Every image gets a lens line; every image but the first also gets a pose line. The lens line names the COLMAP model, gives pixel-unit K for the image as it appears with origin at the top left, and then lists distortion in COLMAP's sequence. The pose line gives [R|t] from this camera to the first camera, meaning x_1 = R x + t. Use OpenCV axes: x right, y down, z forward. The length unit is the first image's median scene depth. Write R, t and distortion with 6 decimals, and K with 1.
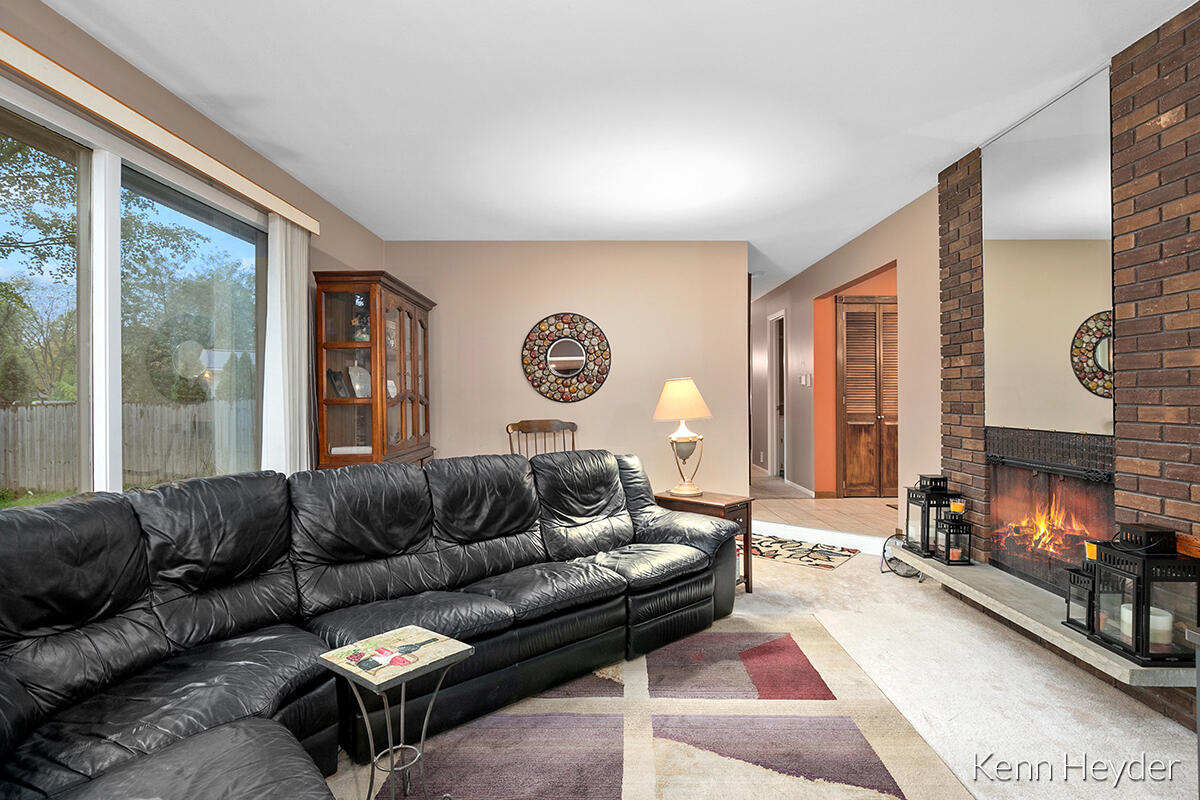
lens RADIAL K [[605.3, 0, 600.7], [0, 605.3, 396.6], [0, 0, 1]] dist [-0.013089, 0.004087]
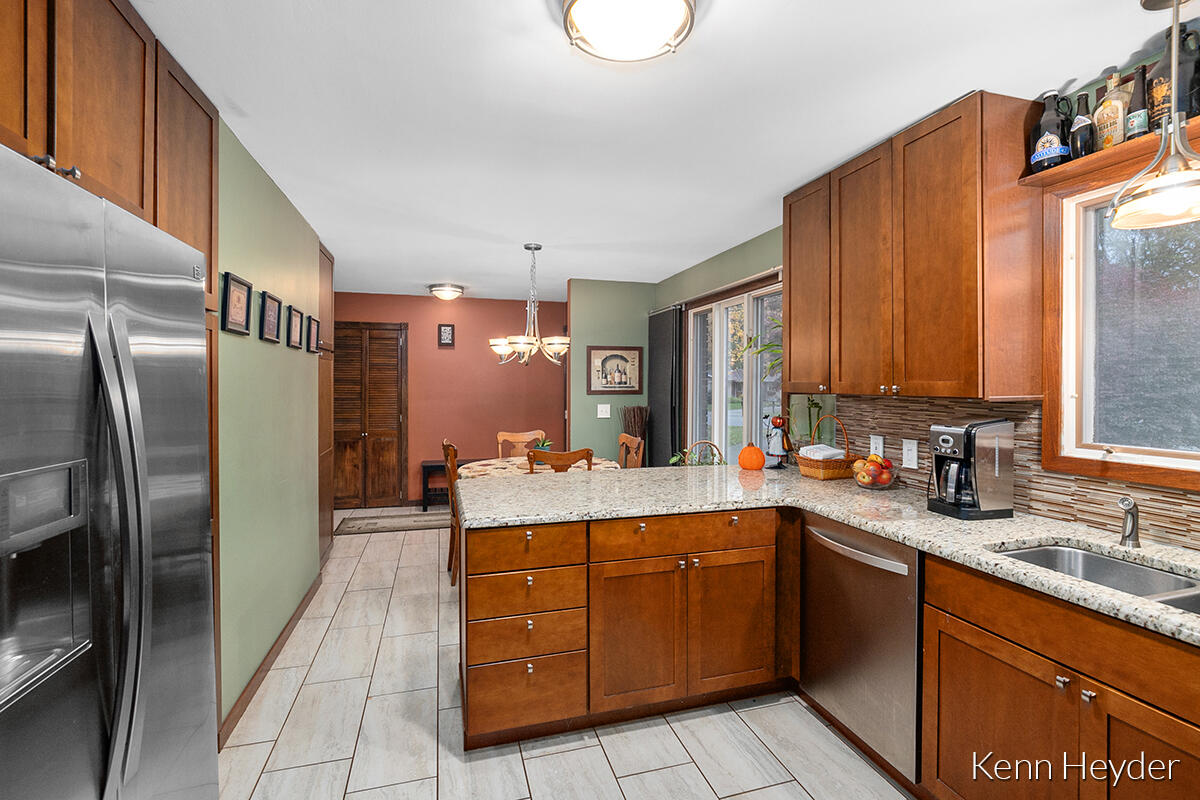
lens RADIAL K [[555.2, 0, 597.3], [0, 555.2, 385.7], [0, 0, 1]] dist [-0.013428, 0.001632]
pose [[0.961155, -0.000329, 0.276009, 1.236901], [-0.001358, 0.999982, 0.005922, -0.123233], [-0.276006, -0.006067, 0.961137, -0.133567]]
